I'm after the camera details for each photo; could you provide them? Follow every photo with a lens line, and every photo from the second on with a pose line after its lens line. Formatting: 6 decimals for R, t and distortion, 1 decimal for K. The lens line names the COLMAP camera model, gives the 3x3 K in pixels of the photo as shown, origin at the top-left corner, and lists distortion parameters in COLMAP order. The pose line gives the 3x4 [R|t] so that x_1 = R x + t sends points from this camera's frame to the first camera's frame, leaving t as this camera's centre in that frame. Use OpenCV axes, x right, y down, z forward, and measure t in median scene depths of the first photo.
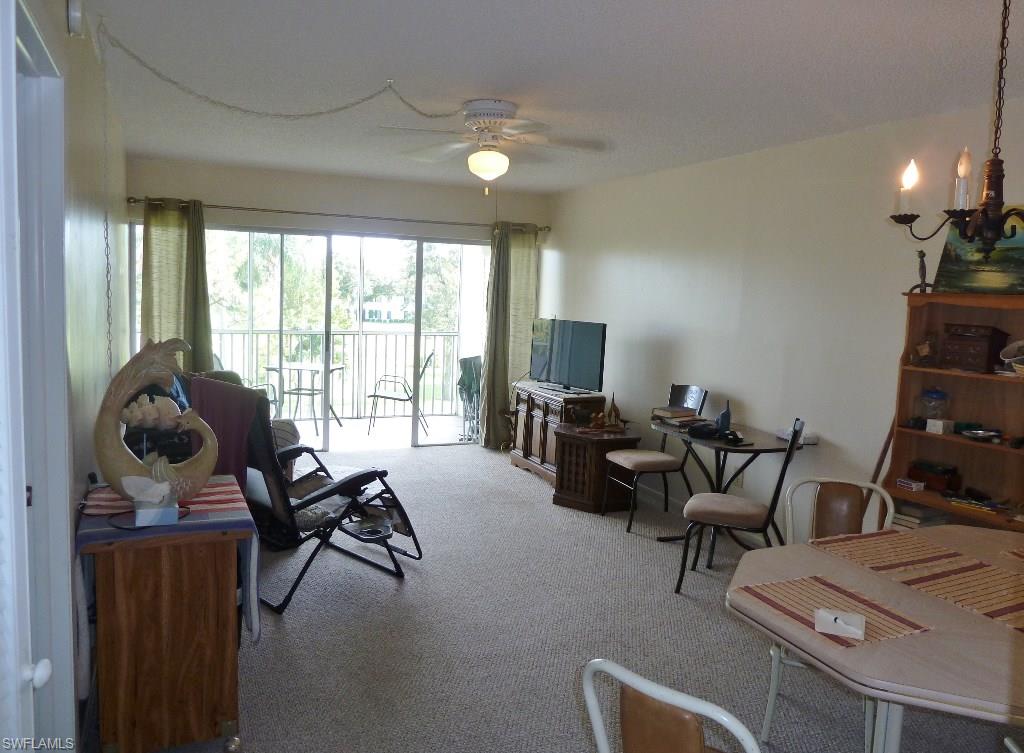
lens RADIAL K [[799.7, 0, 512.0], [0, 799.7, 376.5], [0, 0, 1]] dist [-0.035074, 0.004362]
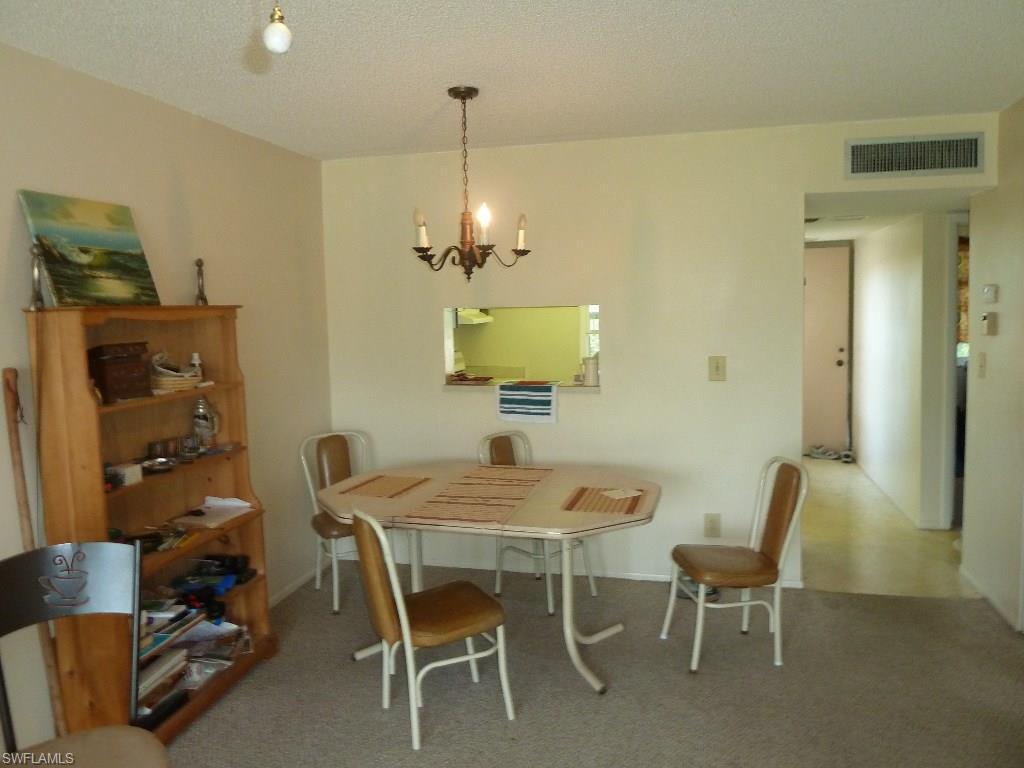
lens RADIAL K [[775.4, 0, 512.0], [0, 775.4, 384.0], [0, 0, 1]] dist [-0.030190, 0.002388]
pose [[-0.747385, -0.081255, 0.659404, -0.250900], [0.062561, 0.979476, 0.191604, -0.149253], [-0.661439, 0.184455, -0.726963, 1.298233]]
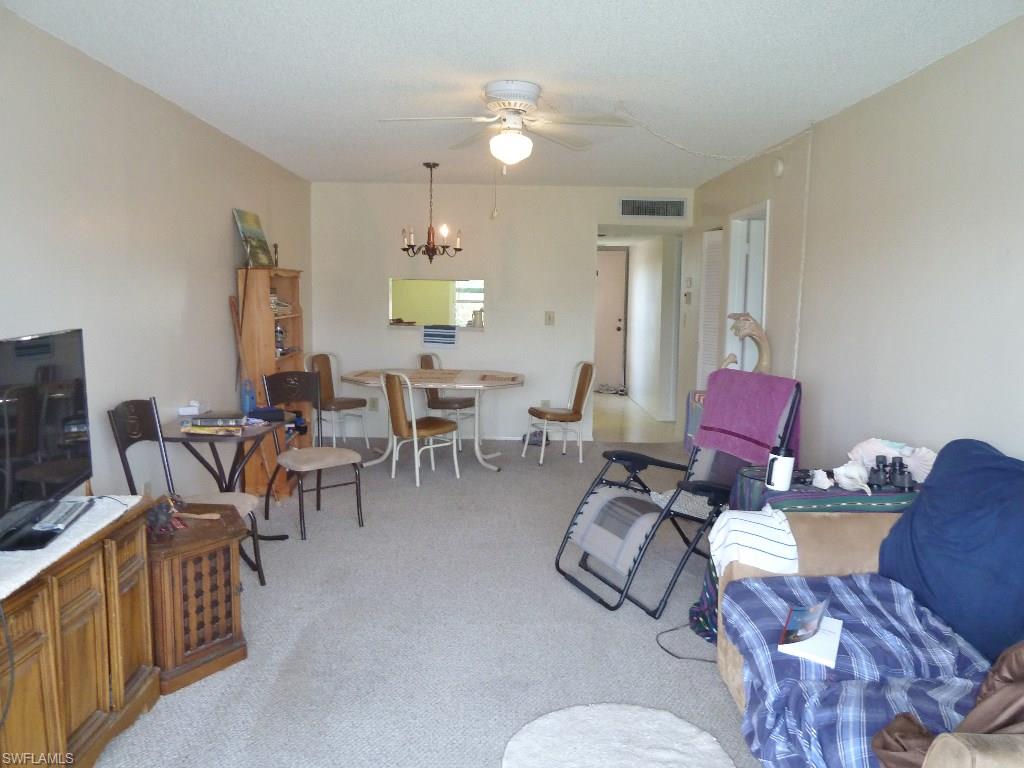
lens RADIAL K [[734.8, 0, 512.0], [0, 734.8, 384.0], [0, 0, 1]] dist [-0.057681, -0.007121]
pose [[-0.884697, -0.106453, 0.453849, -0.556872], [-0.001570, 0.974252, 0.225456, -0.206610], [-0.466164, 0.198748, -0.862085, 2.076444]]
